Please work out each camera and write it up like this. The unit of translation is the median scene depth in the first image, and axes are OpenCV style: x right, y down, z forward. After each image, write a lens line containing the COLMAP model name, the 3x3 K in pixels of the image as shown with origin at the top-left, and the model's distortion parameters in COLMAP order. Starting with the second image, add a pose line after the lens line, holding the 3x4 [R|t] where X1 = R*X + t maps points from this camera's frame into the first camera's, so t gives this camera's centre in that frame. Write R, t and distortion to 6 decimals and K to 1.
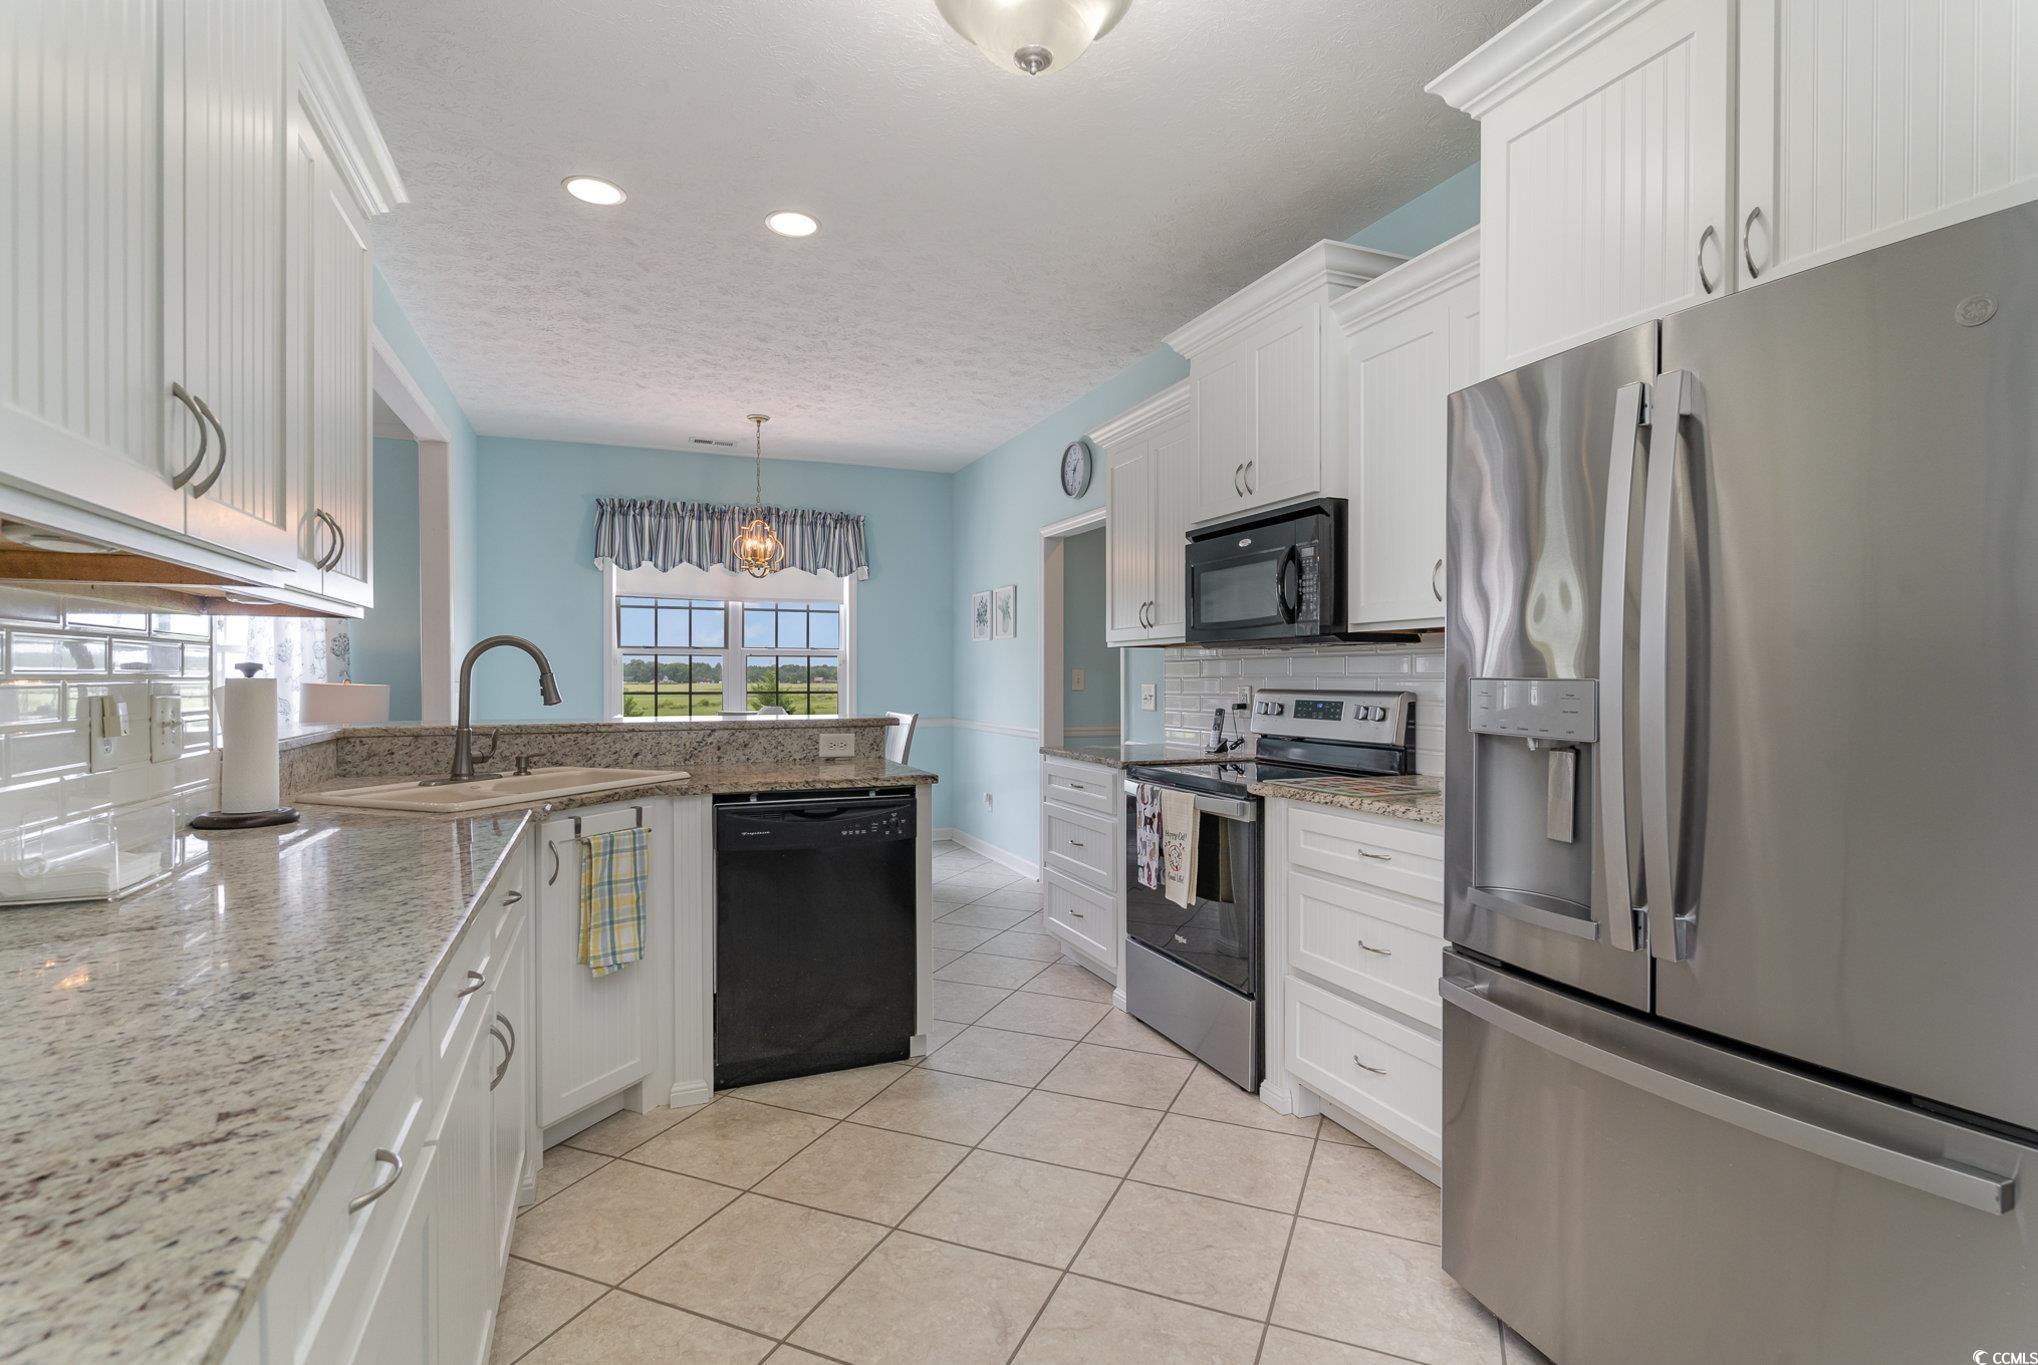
lens RADIAL K [[991.1, 0, 1016.4], [0, 991.1, 675.6], [0, 0, 1]] dist [0.000818, 0.000727]
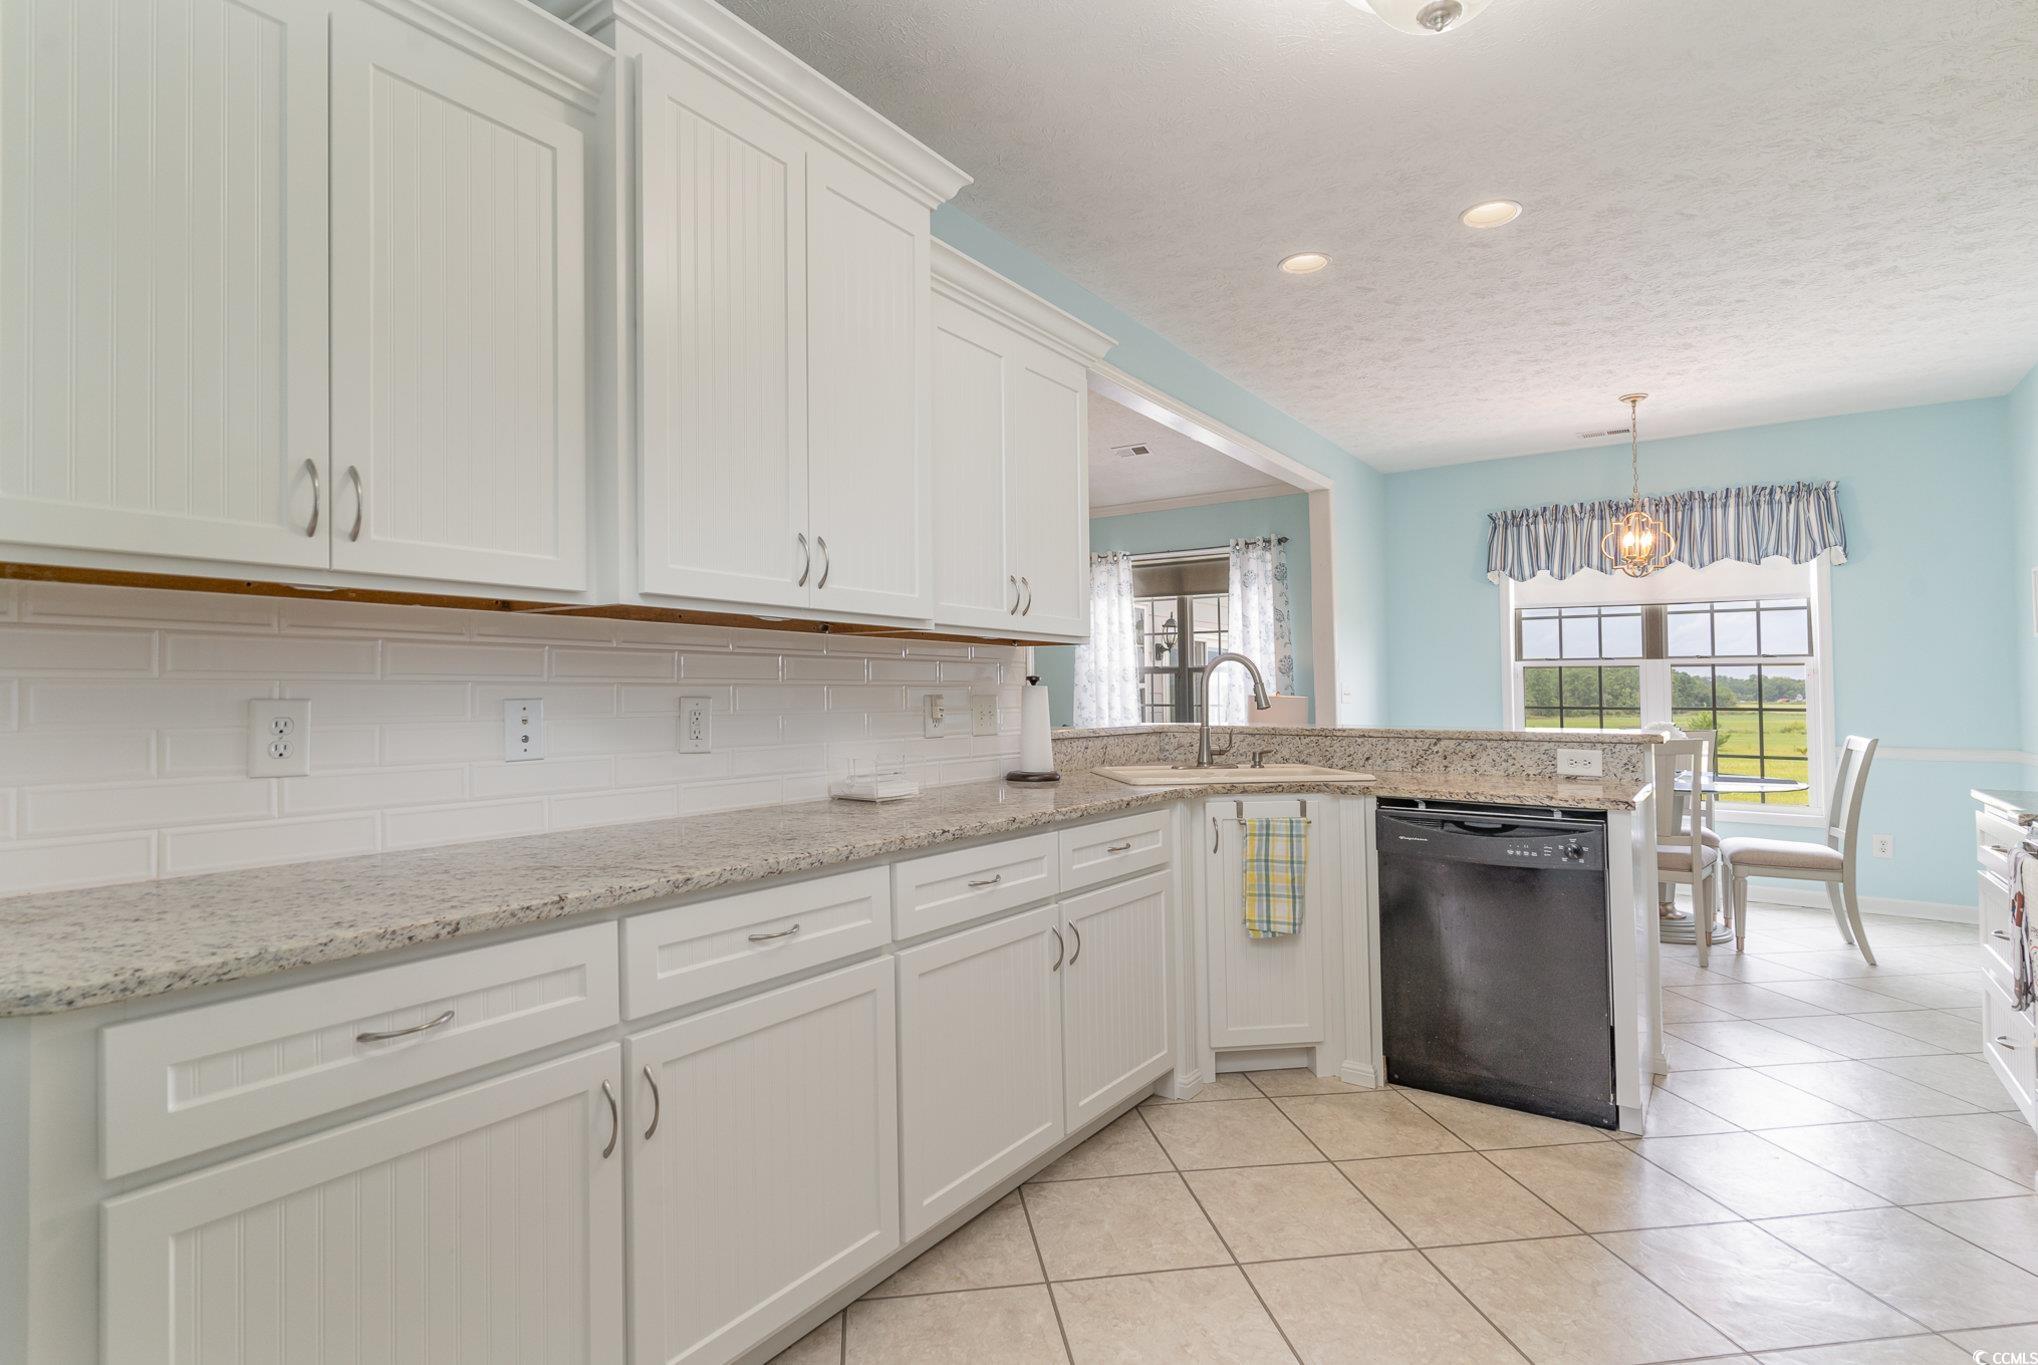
lens RADIAL K [[991.1, 0, 1020.4], [0, 991.1, 673.4], [0, 0, 1]] dist [0.000818, 0.000727]
pose [[0.529903, -0.015540, -0.847916, 0.172941], [0.001675, 0.999849, -0.017278, 0.000403], [0.848057, 0.007735, 0.529849, 0.061100]]
